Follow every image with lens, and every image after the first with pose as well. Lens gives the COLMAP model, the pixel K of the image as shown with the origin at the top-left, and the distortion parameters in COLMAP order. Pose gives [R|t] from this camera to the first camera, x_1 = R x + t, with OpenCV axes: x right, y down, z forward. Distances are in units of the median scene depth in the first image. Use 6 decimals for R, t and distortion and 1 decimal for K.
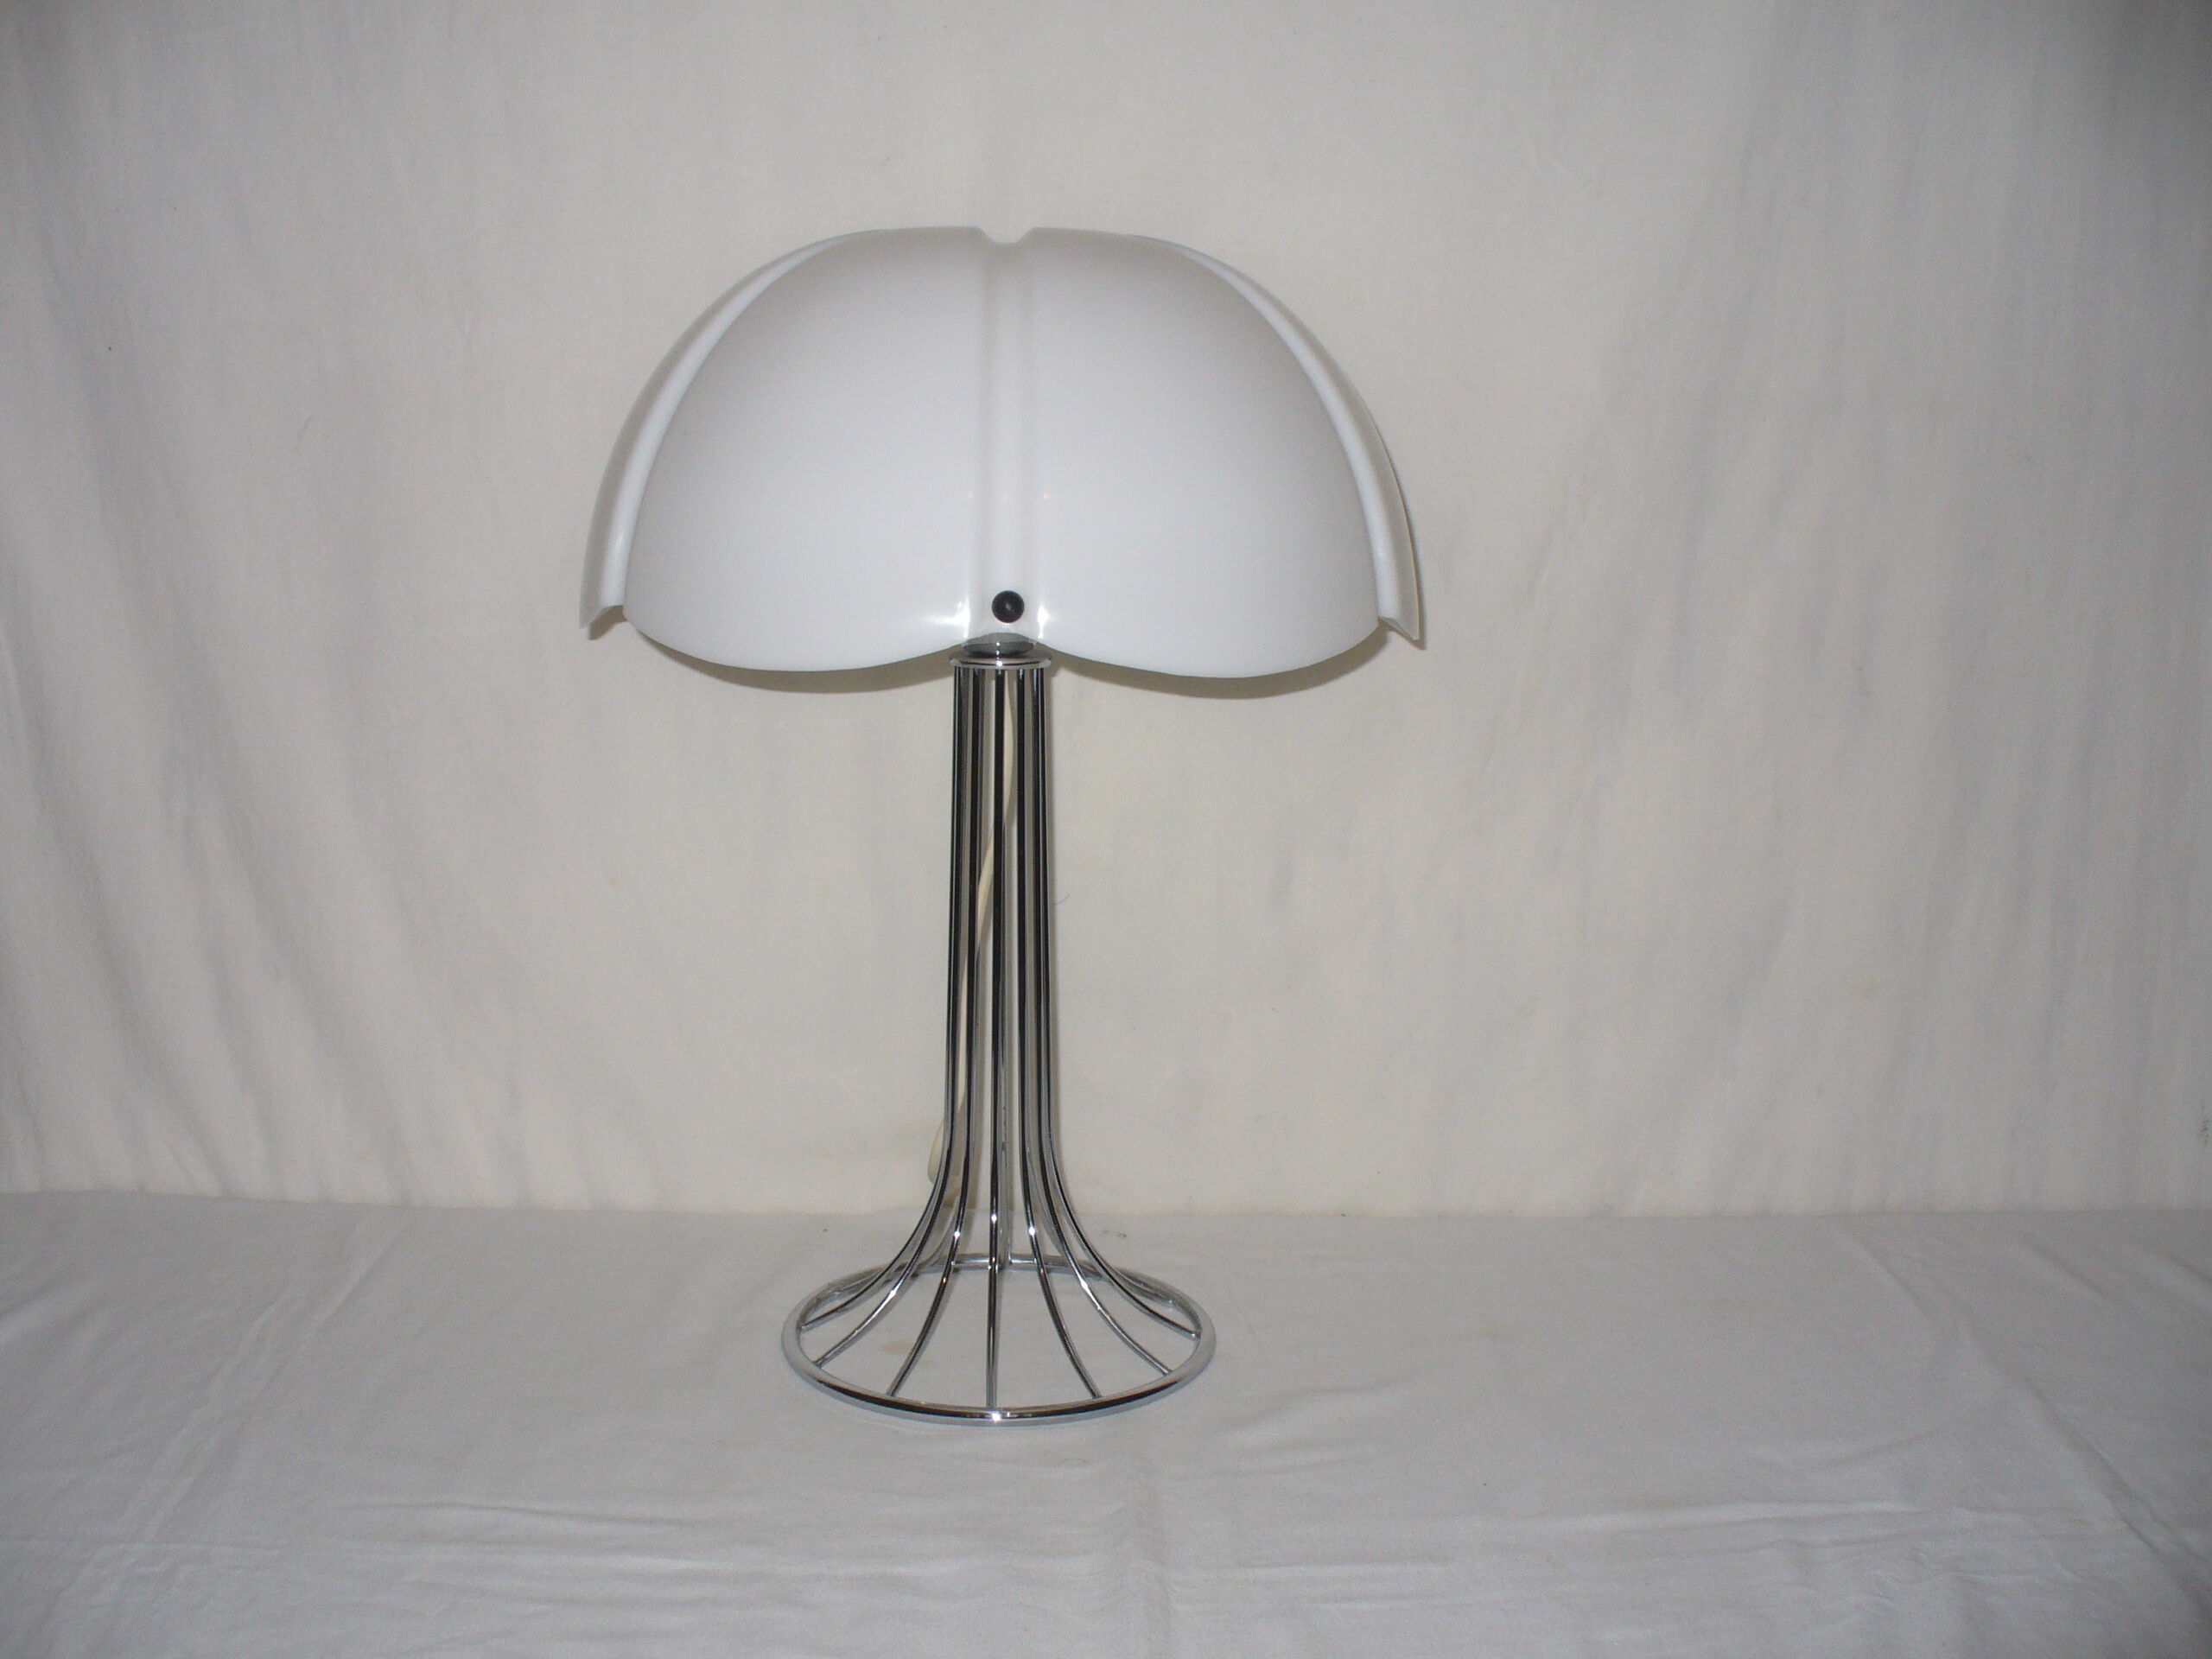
lens RADIAL K [[2520.2, 0, 1043.2], [0, 2520.2, 831.3], [0, 0, 1]] dist [-0.306764, 0.499492]
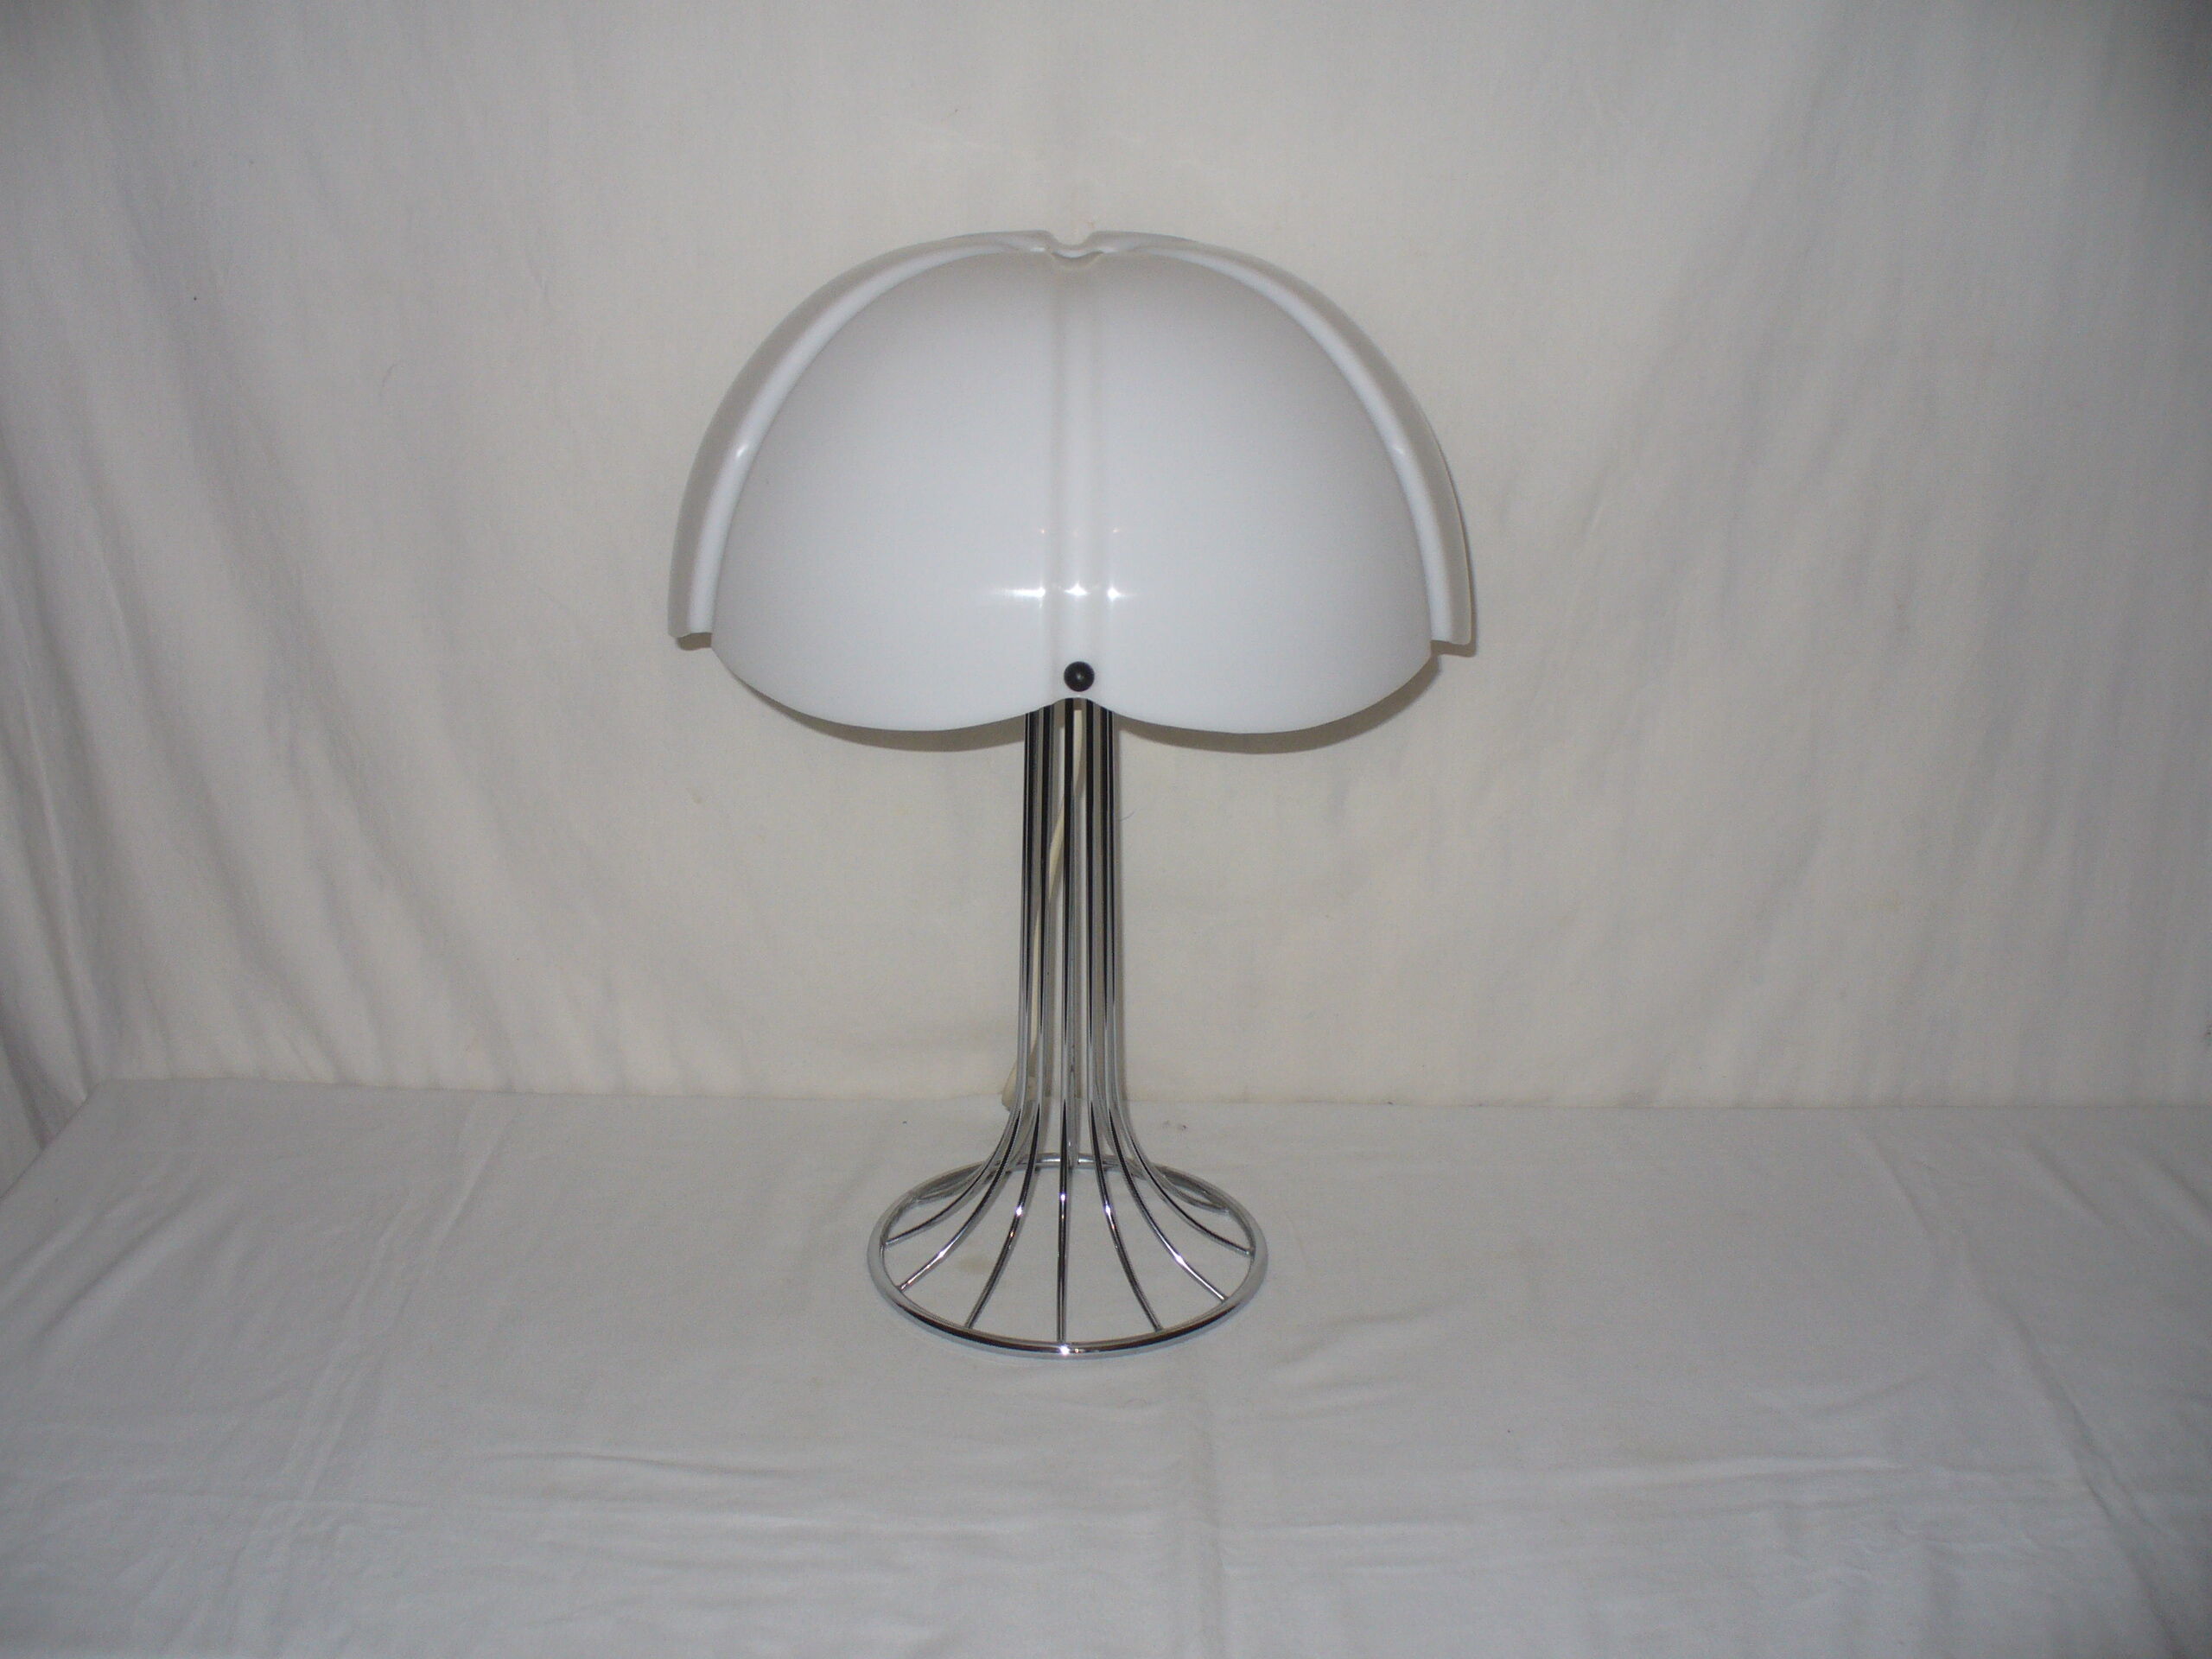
lens RADIAL K [[2520.2, 0, 1043.2], [0, 2520.2, 831.3], [0, 0, 1]] dist [-0.306764, 0.499492]
pose [[0.999715, 0.001902, -0.023805, -0.003123], [0.002071, 0.986159, 0.165787, -0.168055], [0.023791, -0.165789, 0.985874, -0.044443]]
